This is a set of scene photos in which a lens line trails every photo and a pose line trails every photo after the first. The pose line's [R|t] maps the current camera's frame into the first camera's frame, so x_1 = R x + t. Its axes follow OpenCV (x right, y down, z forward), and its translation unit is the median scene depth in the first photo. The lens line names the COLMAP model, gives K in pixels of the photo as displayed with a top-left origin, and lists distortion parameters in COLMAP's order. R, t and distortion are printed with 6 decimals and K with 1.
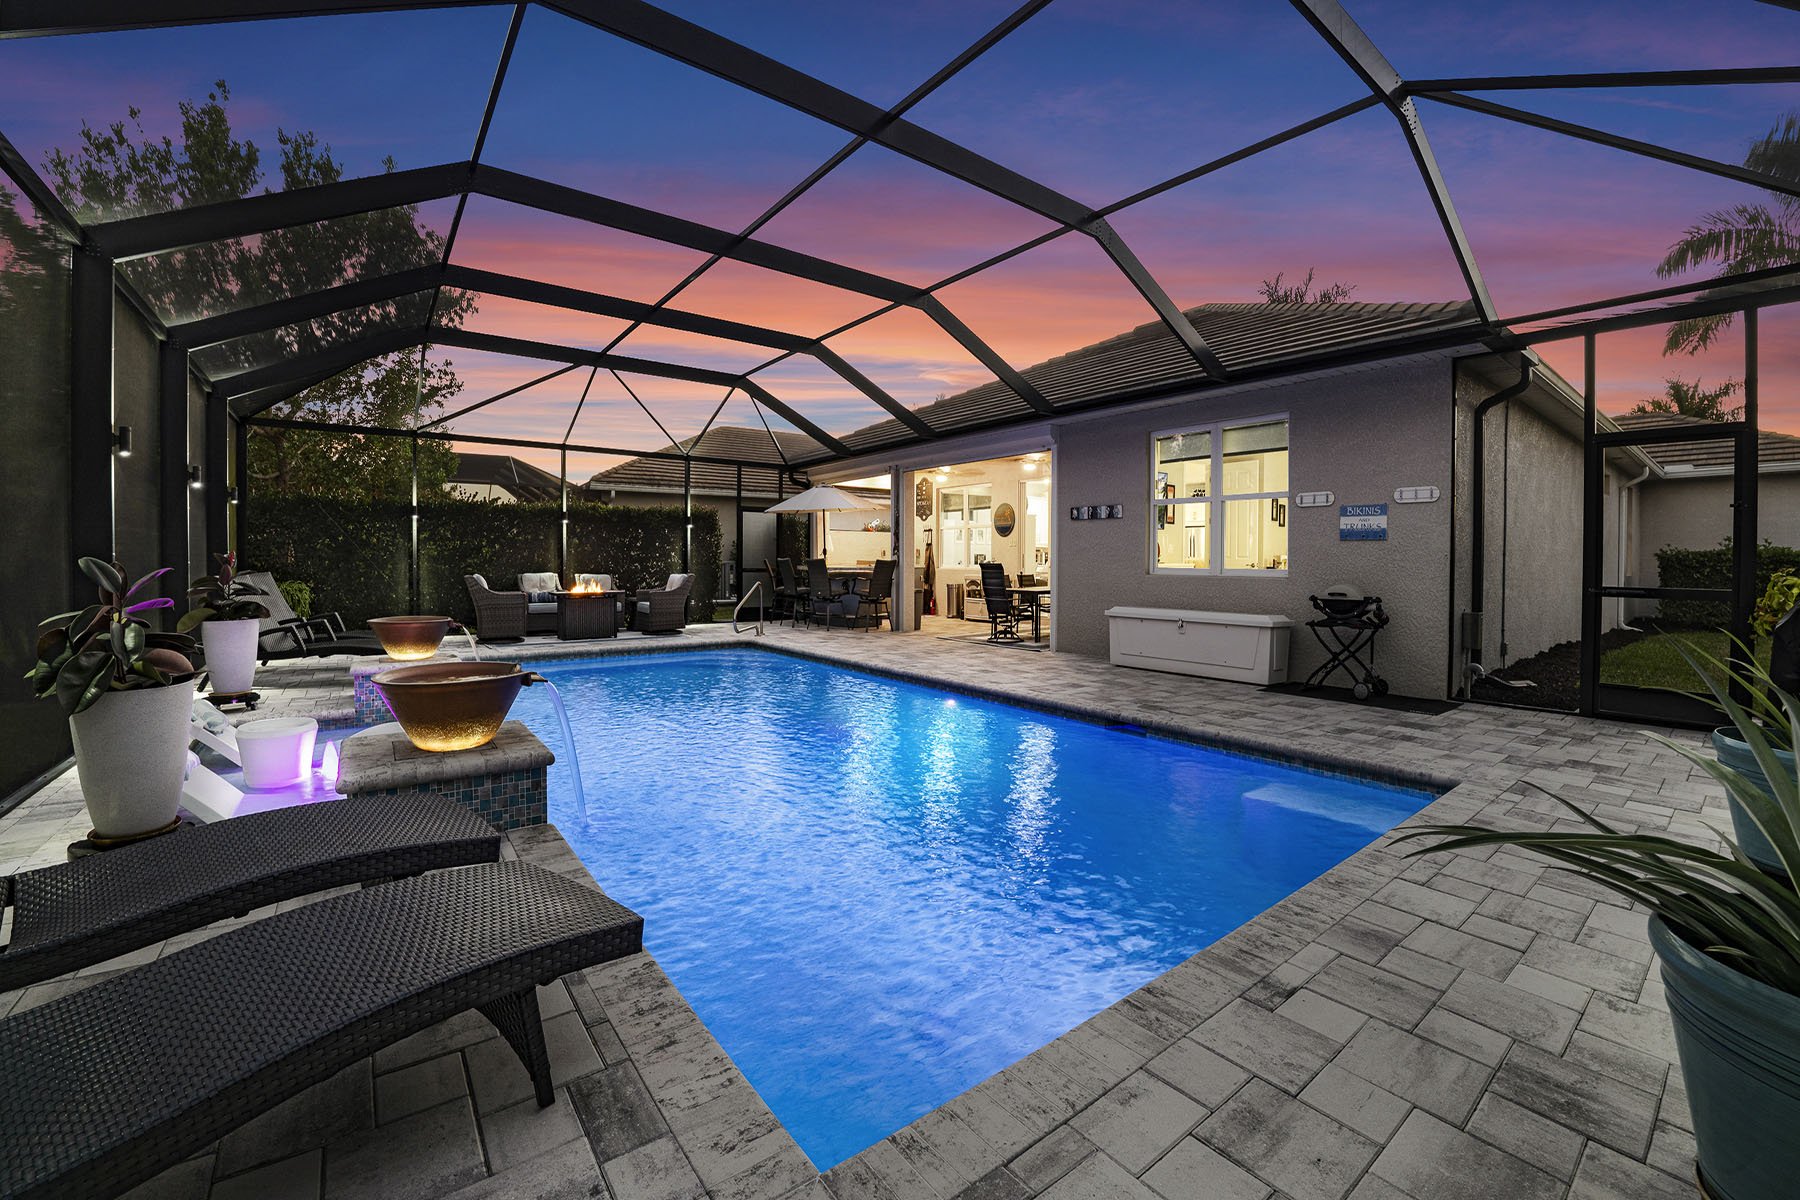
lens RADIAL K [[724.9, 0, 900.0], [0, 724.9, 600.0], [0, 0, 1]] dist [-0.064225, 0.007582]
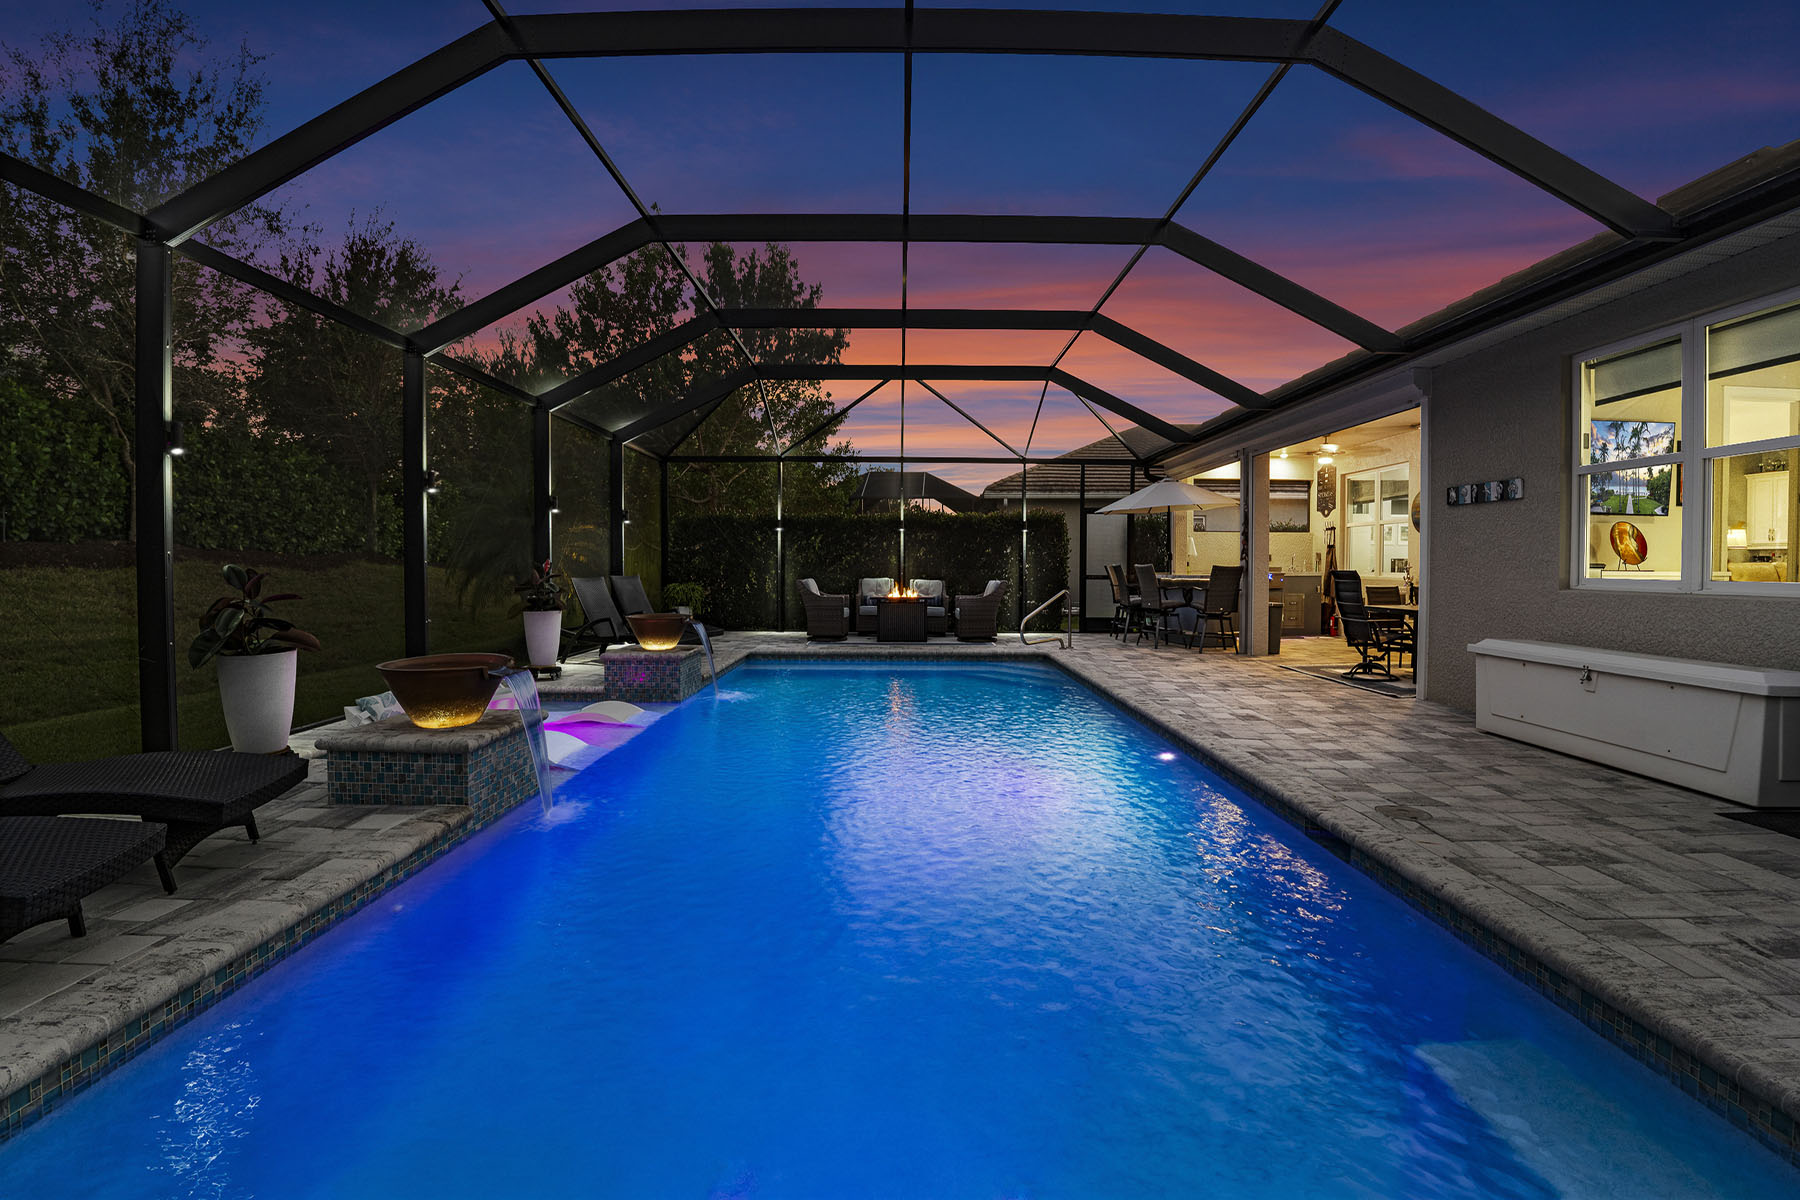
lens RADIAL K [[724.9, 0, 900.0], [0, 724.9, 600.0], [0, 0, 1]] dist [-0.064225, 0.007582]
pose [[0.793816, 0.025902, -0.607607, 0.190070], [-0.031616, 0.999499, 0.001304, -0.007052], [0.607336, 0.018175, 0.794237, 0.148384]]
